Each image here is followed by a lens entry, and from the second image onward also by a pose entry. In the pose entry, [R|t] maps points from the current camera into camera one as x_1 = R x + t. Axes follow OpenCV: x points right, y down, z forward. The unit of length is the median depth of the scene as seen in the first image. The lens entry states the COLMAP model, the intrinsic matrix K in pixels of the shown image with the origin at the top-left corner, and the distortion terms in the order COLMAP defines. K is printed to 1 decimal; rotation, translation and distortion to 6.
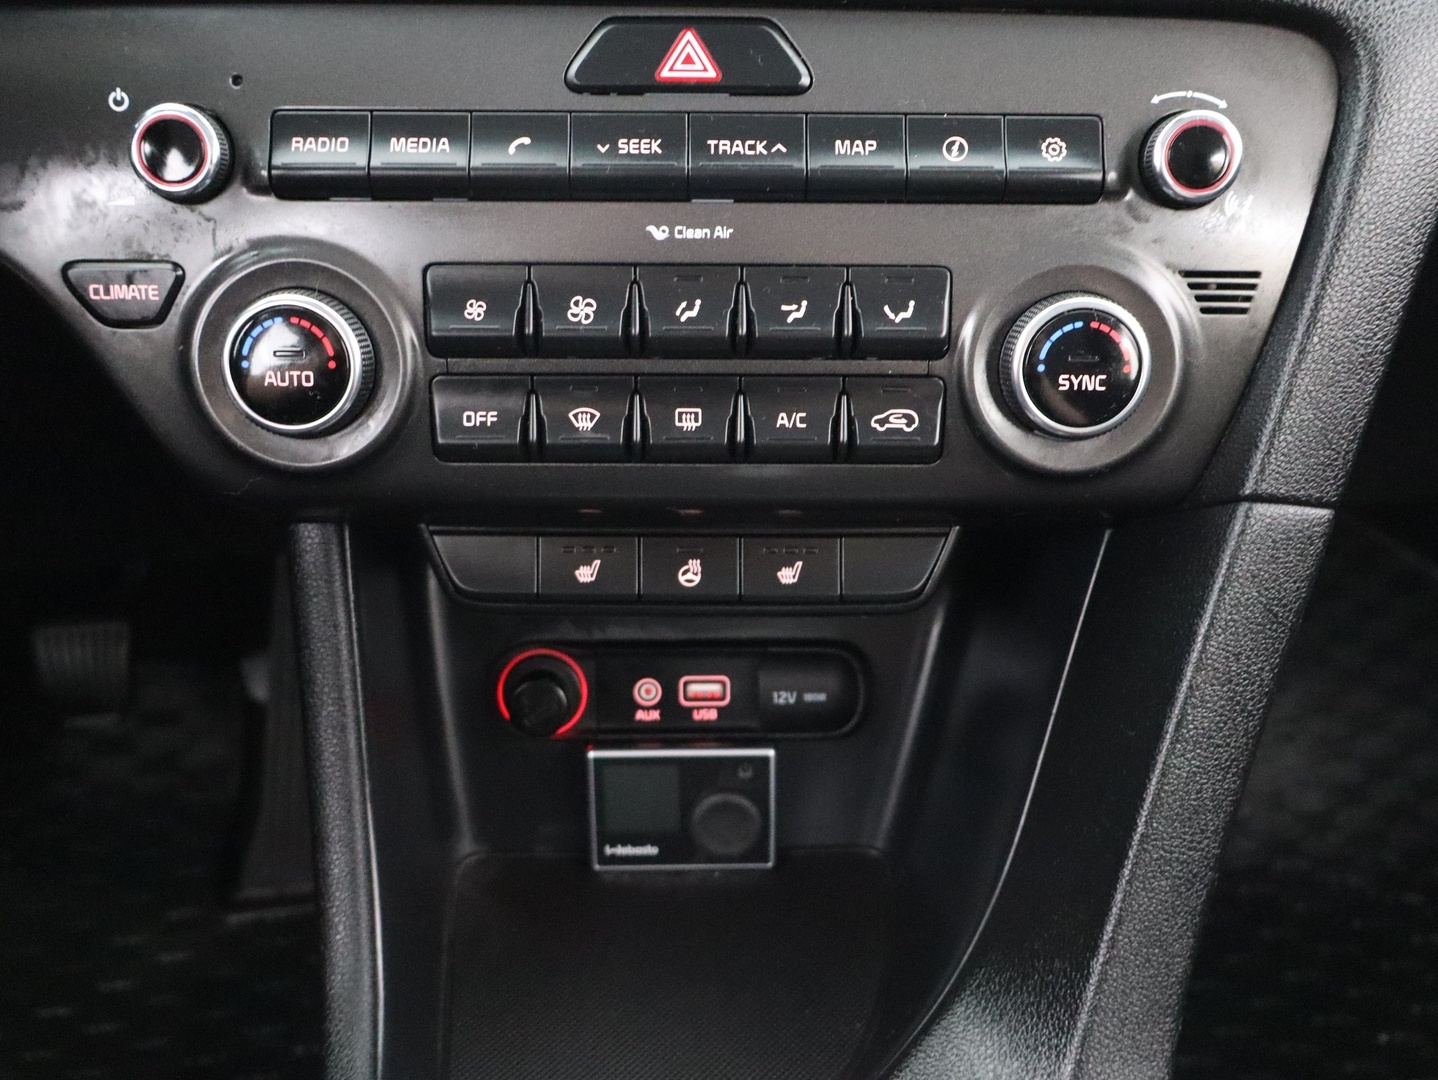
lens RADIAL K [[1164.4, 0, 719.0], [0, 1164.4, 540.0], [0, 0, 1]] dist [0.000968, 0.000090]
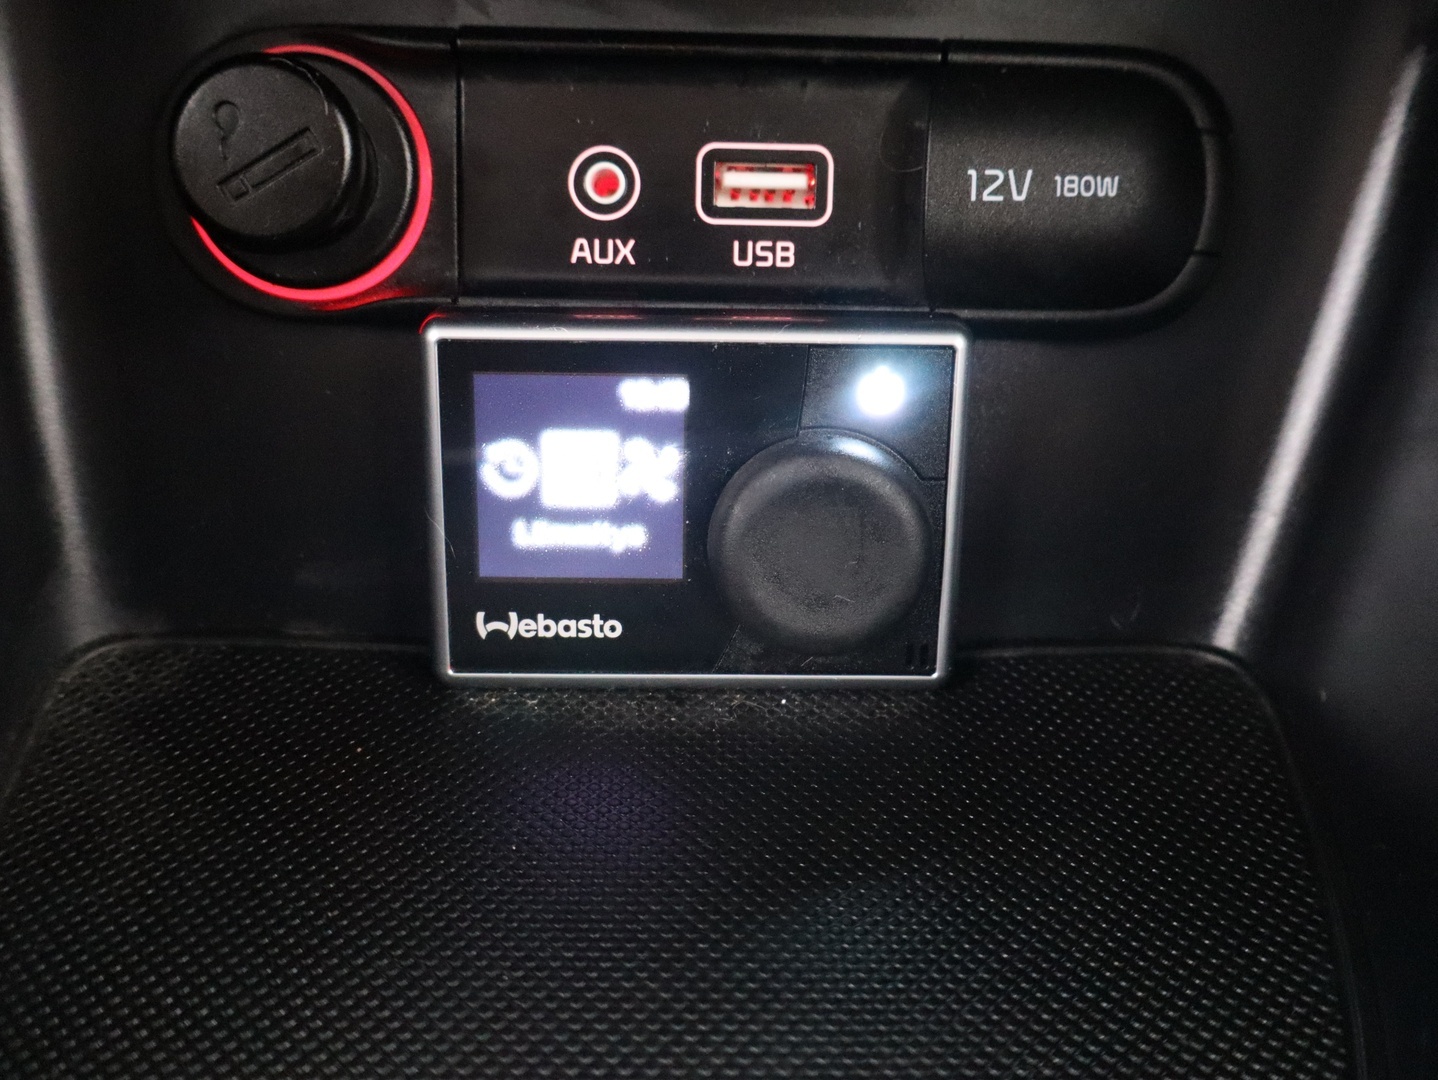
lens RADIAL K [[1172.9, 0, 719.0], [0, 1172.9, 540.0], [0, 0, 1]] dist [0.049843, -0.000238]
pose [[0.999704, 0.023882, -0.004691, -0.021866], [-0.023845, 0.999686, 0.007668, 0.235957], [0.004873, -0.007554, 0.999960, 0.640723]]
